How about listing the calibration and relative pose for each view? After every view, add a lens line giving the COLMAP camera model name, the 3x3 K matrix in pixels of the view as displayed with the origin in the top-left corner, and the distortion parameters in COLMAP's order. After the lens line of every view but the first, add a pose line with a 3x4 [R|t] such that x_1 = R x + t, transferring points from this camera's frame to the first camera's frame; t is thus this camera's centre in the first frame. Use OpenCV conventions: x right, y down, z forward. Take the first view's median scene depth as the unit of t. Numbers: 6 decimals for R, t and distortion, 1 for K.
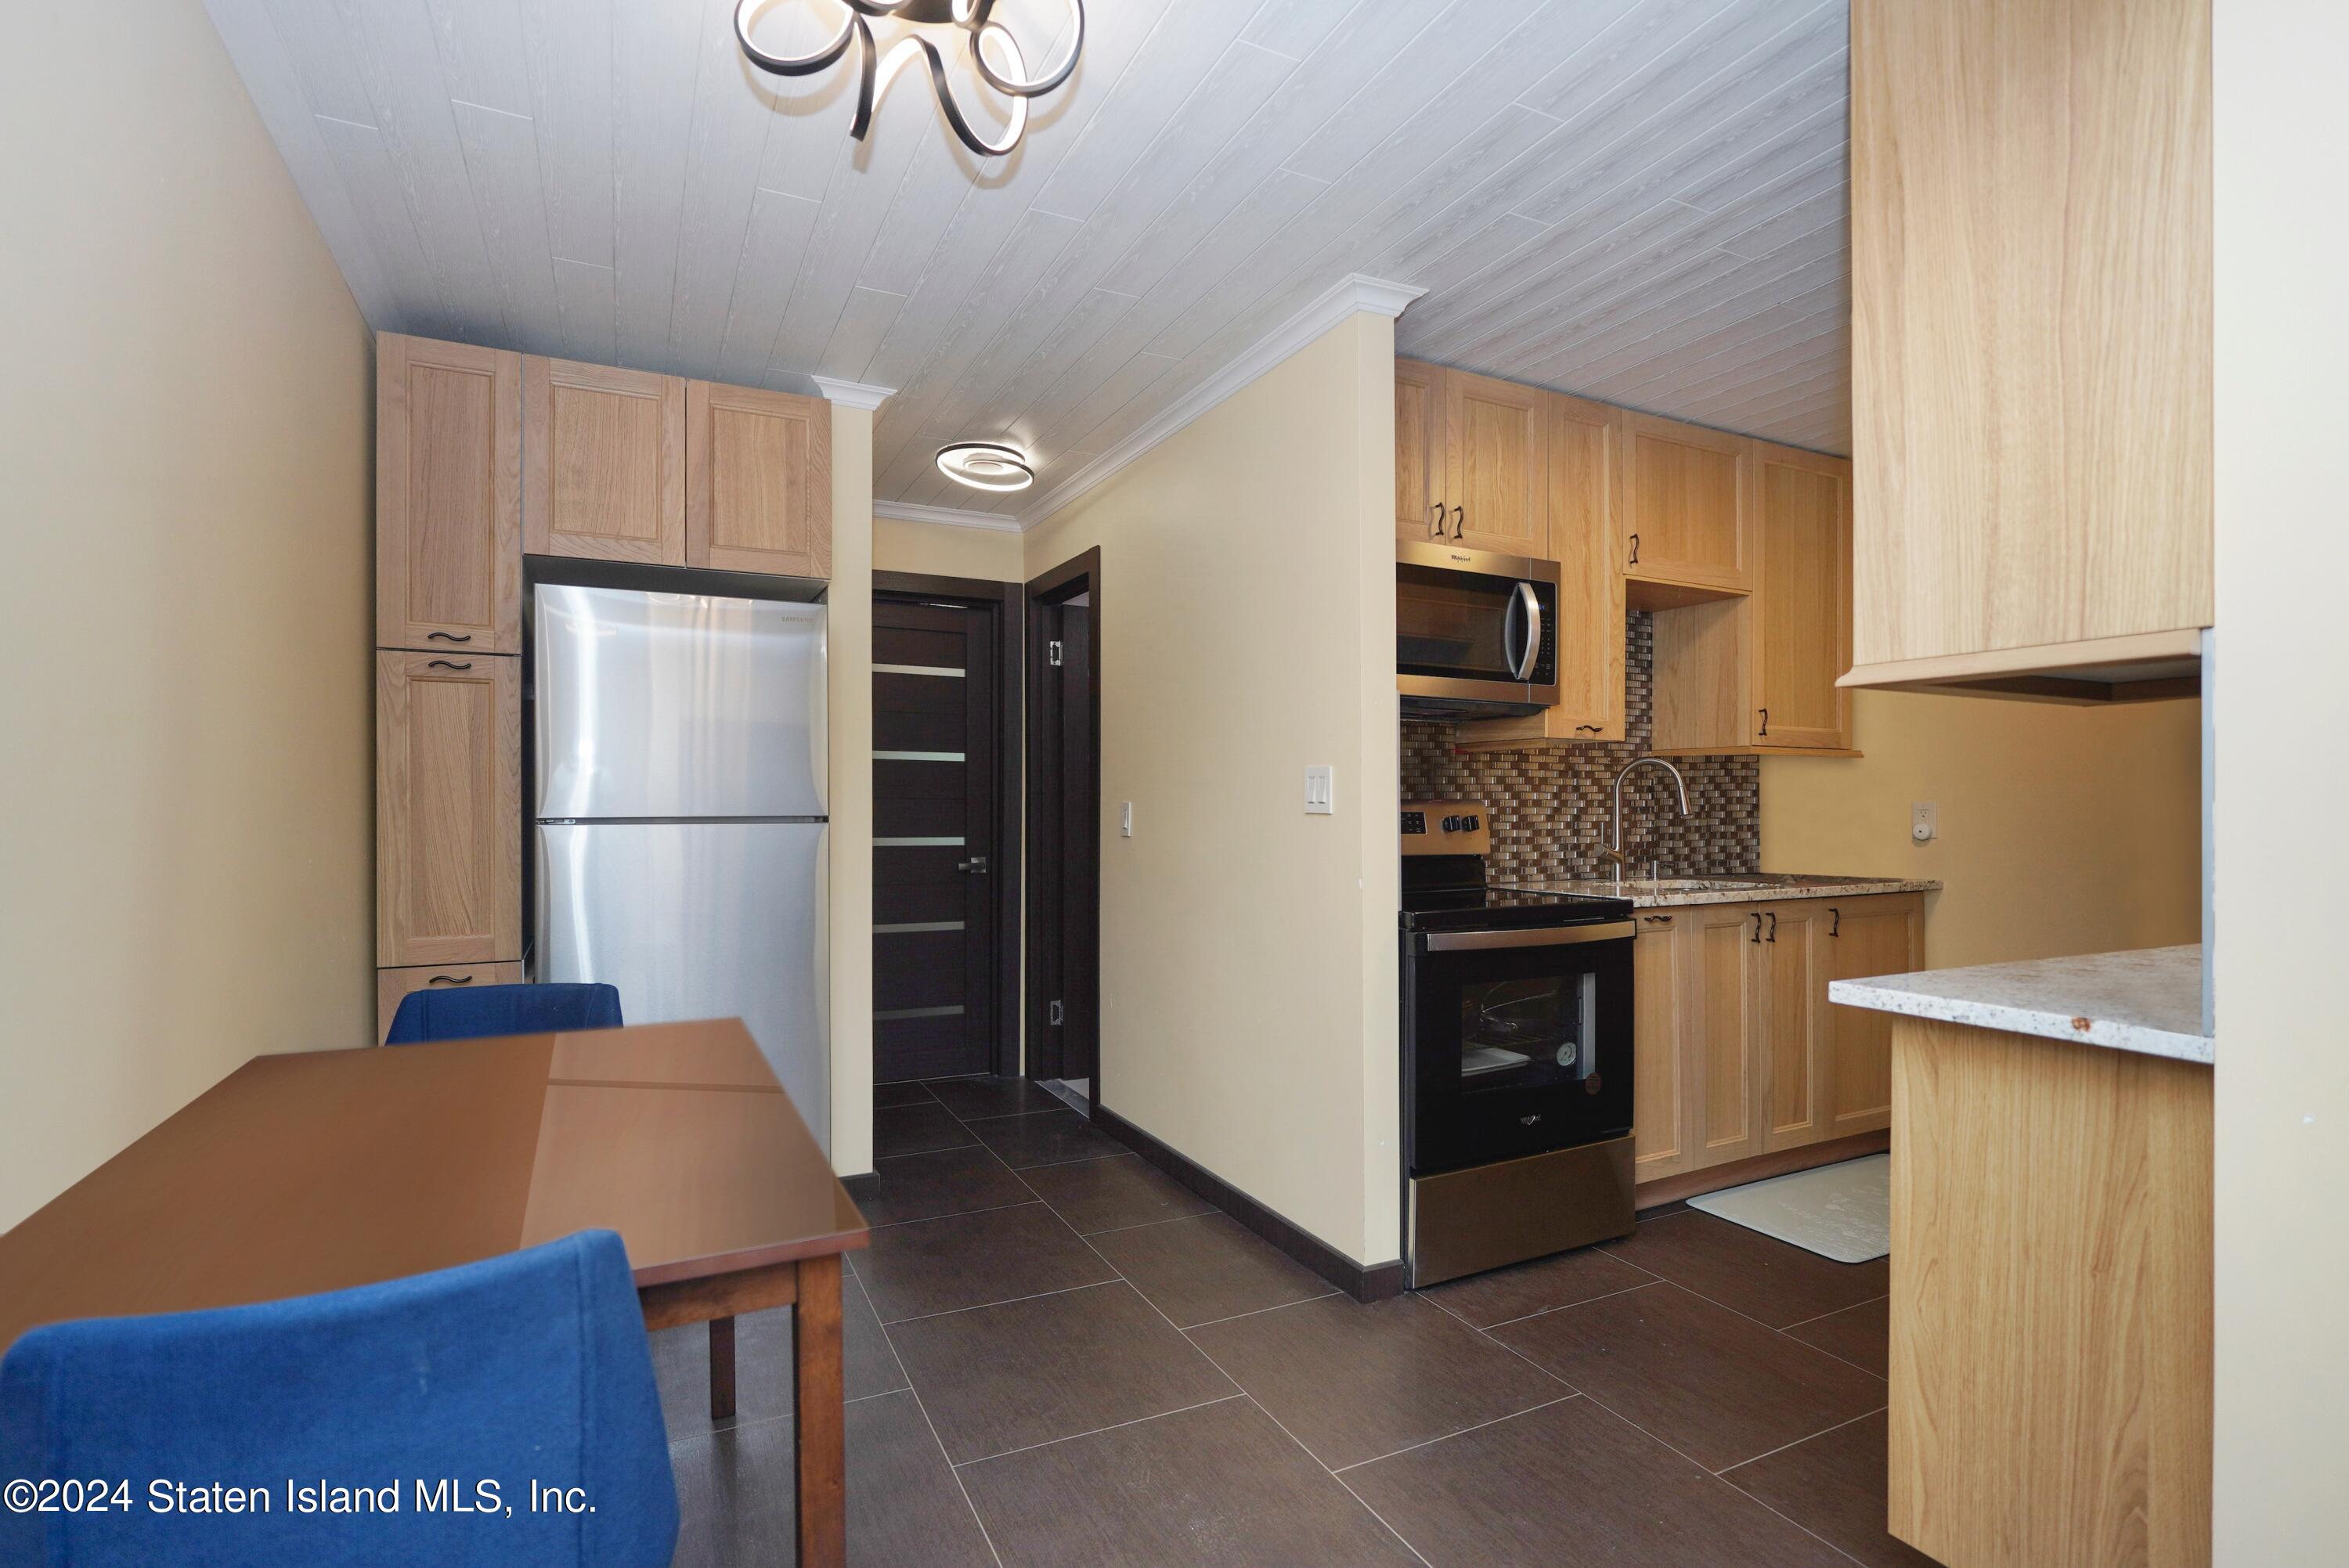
lens RADIAL K [[1100.8, 0, 1222.1], [0, 1100.8, 793.9], [0, 0, 1]] dist [-0.020313, 0.008406]
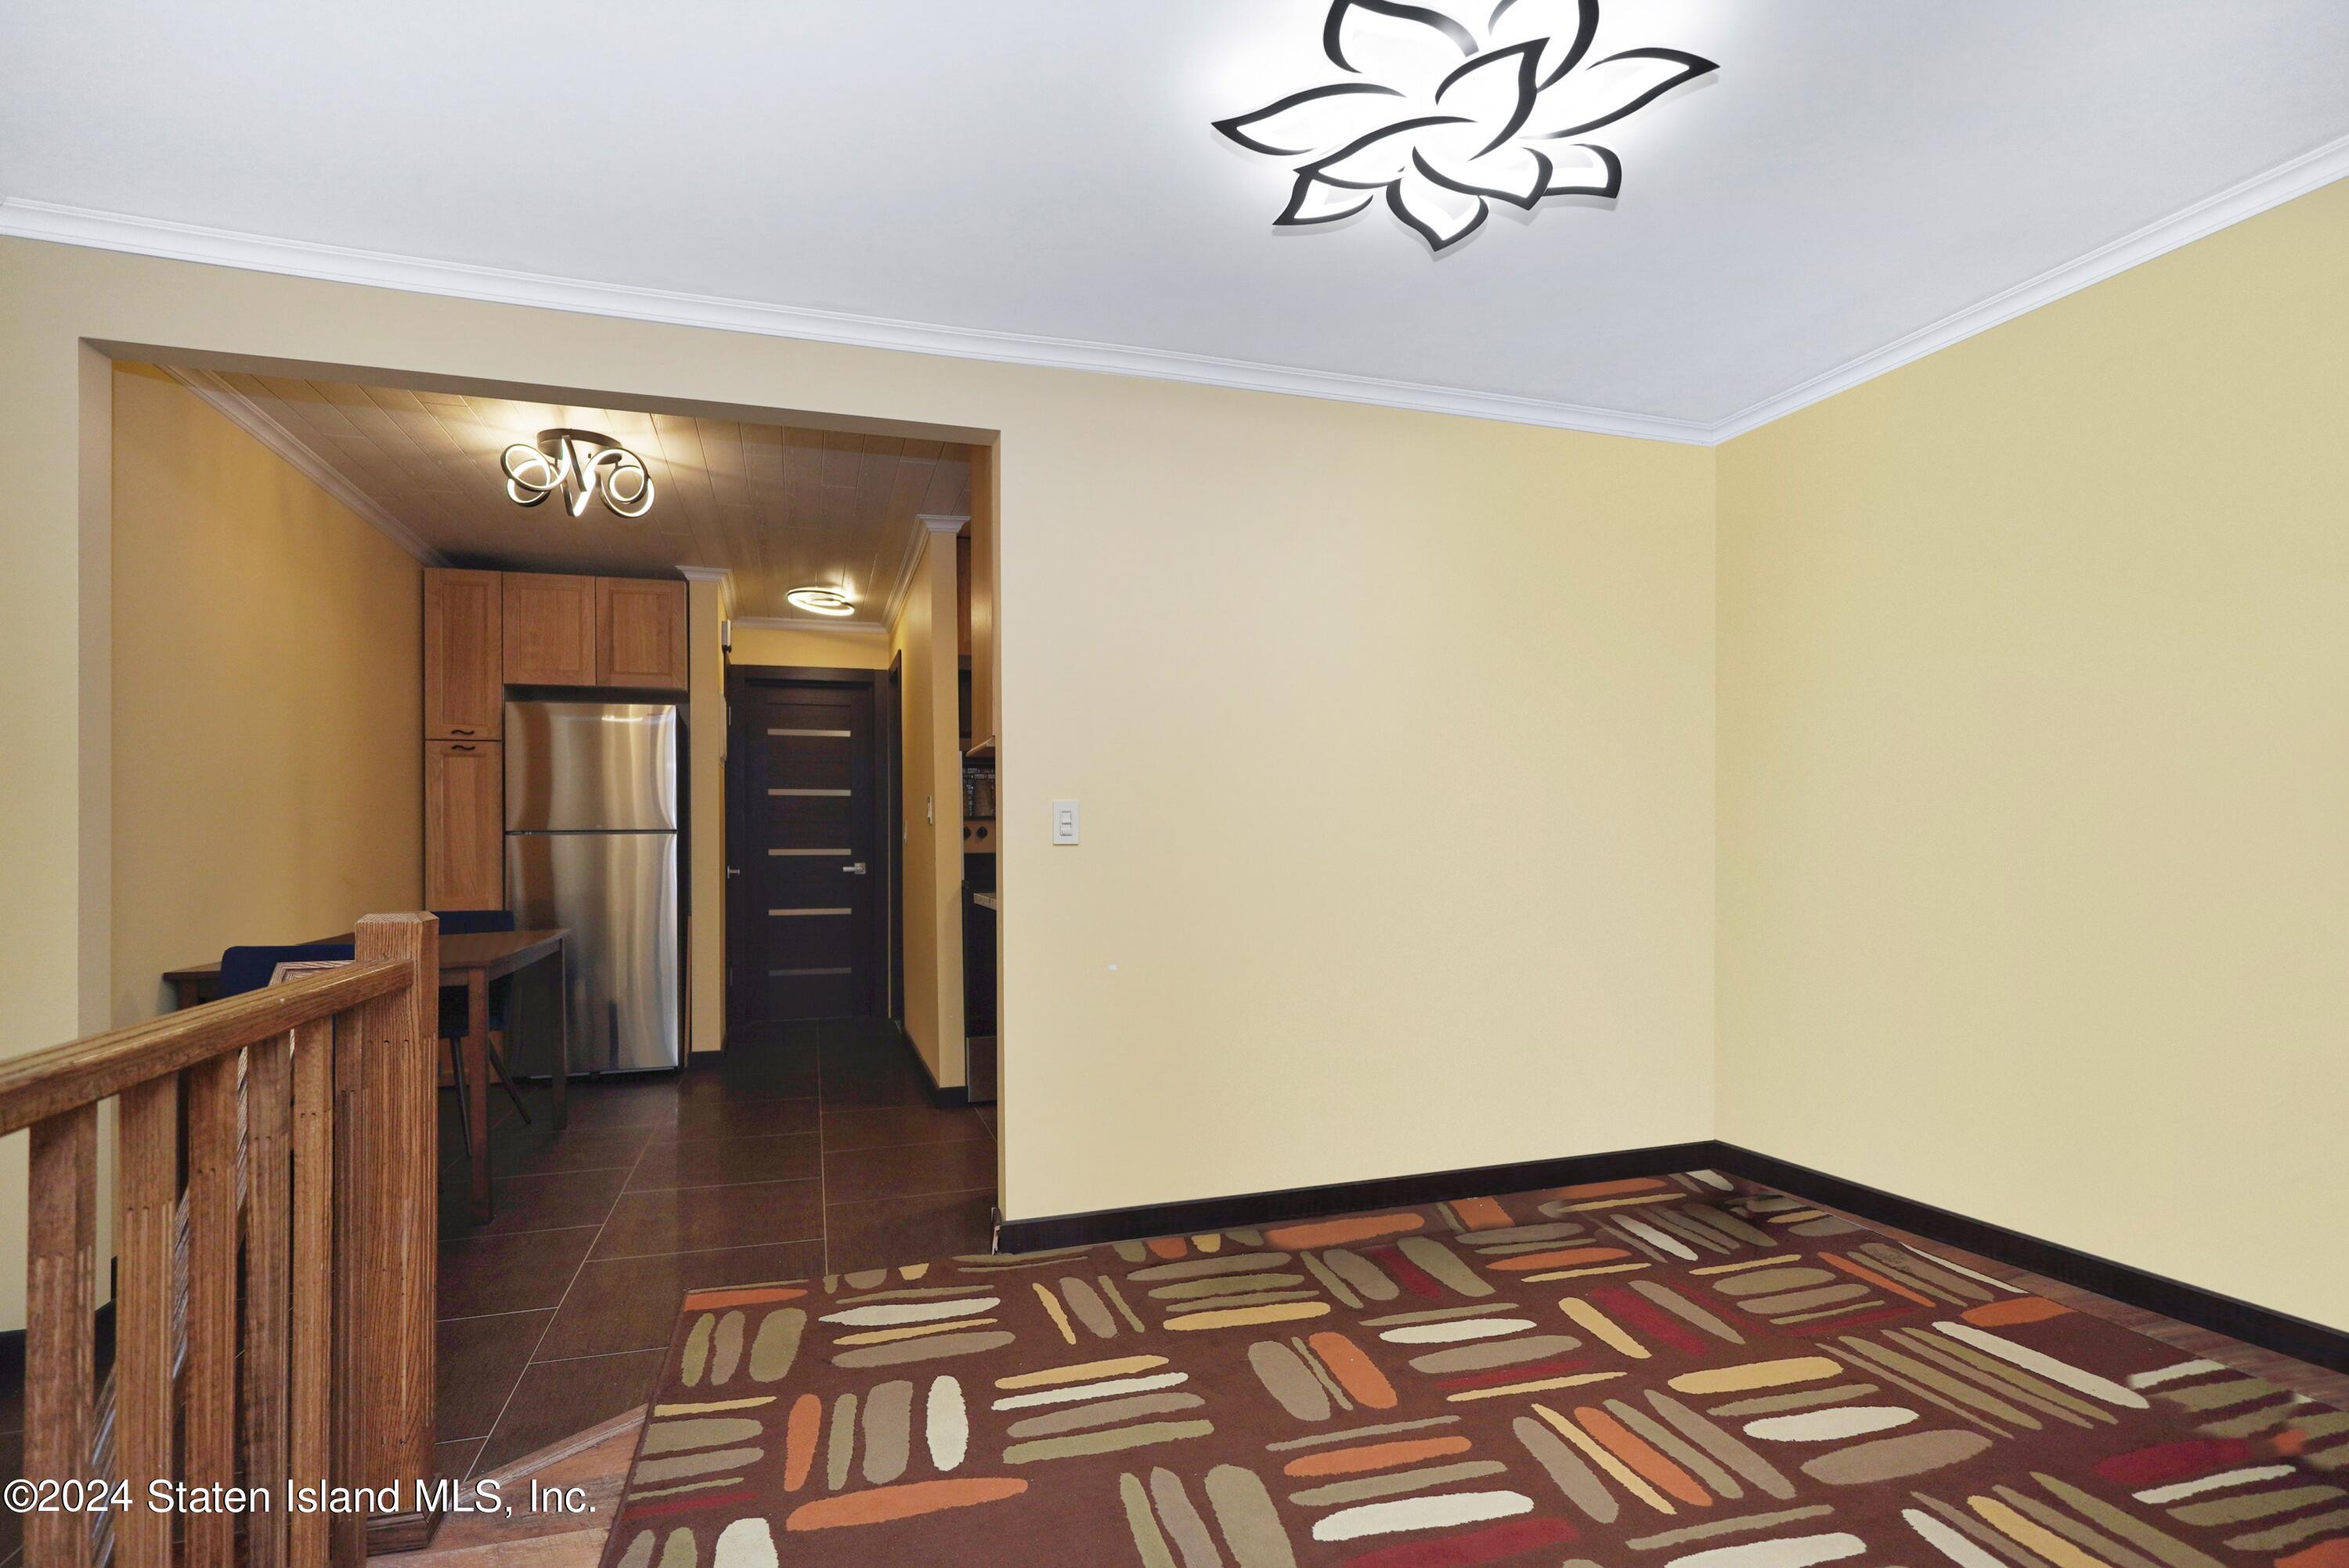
lens RADIAL K [[1100.8, 0, 1215.8], [0, 1100.8, 809.4], [0, 0, 1]] dist [-0.020313, 0.008406]
pose [[0.989839, -0.006120, -0.142060, 0.760086], [0.004544, 0.999925, -0.011416, 0.011059], [0.142119, 0.010655, 0.989792, -0.595430]]
